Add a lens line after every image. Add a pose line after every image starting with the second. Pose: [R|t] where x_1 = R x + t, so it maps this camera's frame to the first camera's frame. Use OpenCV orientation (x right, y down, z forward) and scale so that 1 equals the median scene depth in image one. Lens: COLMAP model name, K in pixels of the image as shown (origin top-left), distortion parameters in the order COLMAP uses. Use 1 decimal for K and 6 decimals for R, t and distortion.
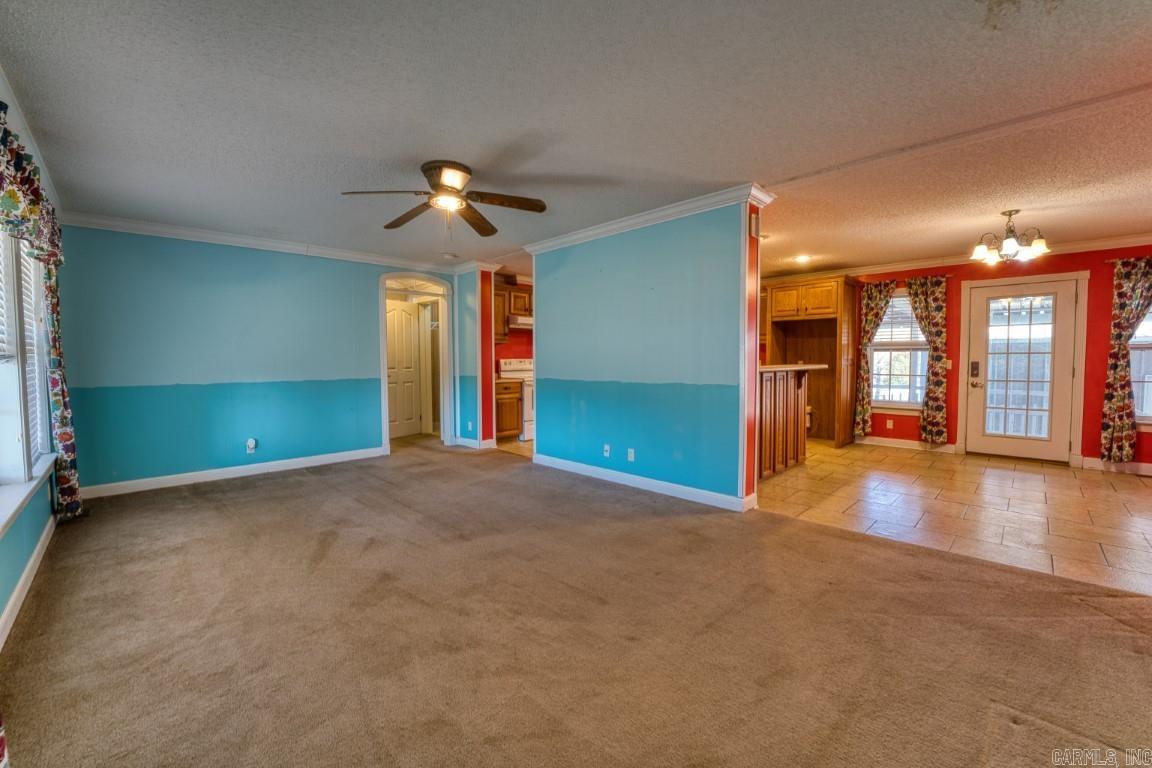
lens RADIAL K [[467.0, 0, 582.9], [0, 467.0, 382.7], [0, 0, 1]] dist [-0.027440, 0.002586]
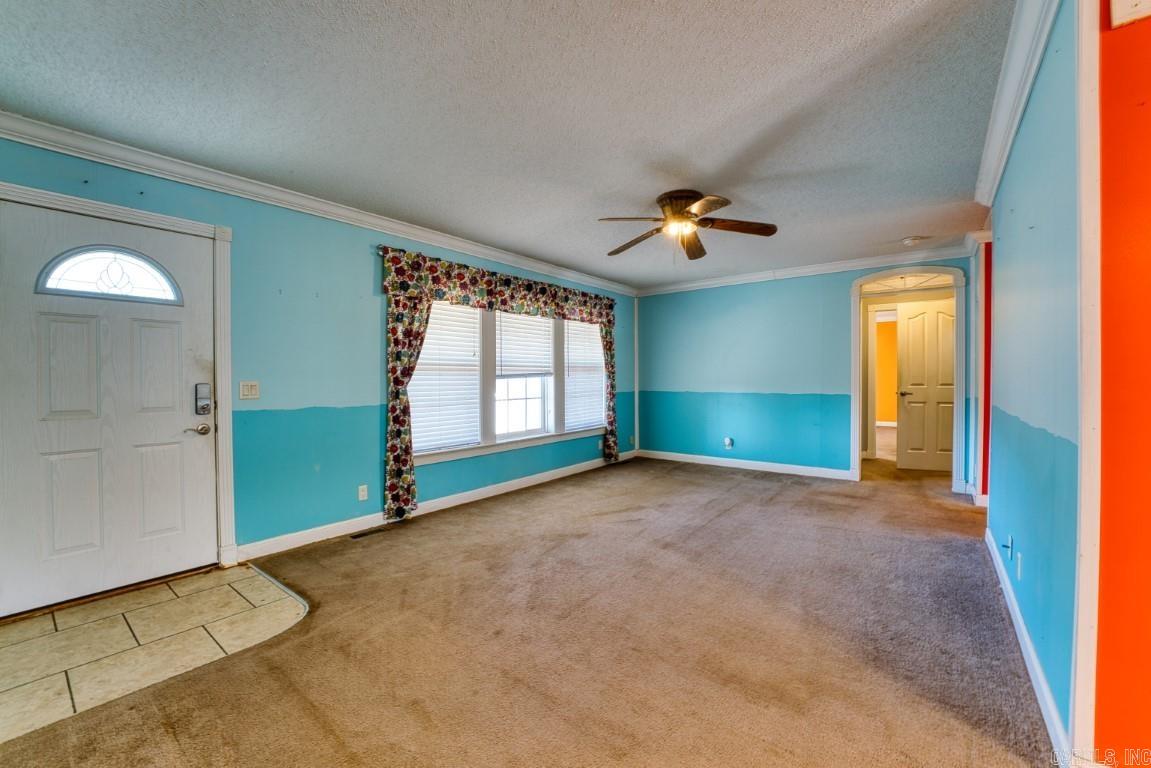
lens RADIAL K [[466.6, 0, 556.5], [0, 466.6, 381.0], [0, 0, 1]] dist [-0.027440, 0.002586]
pose [[0.099793, 0.014708, -0.994900, 0.729237], [-0.045986, 0.998890, 0.010155, -0.034420], [0.993945, 0.044738, 0.100359, 0.611984]]
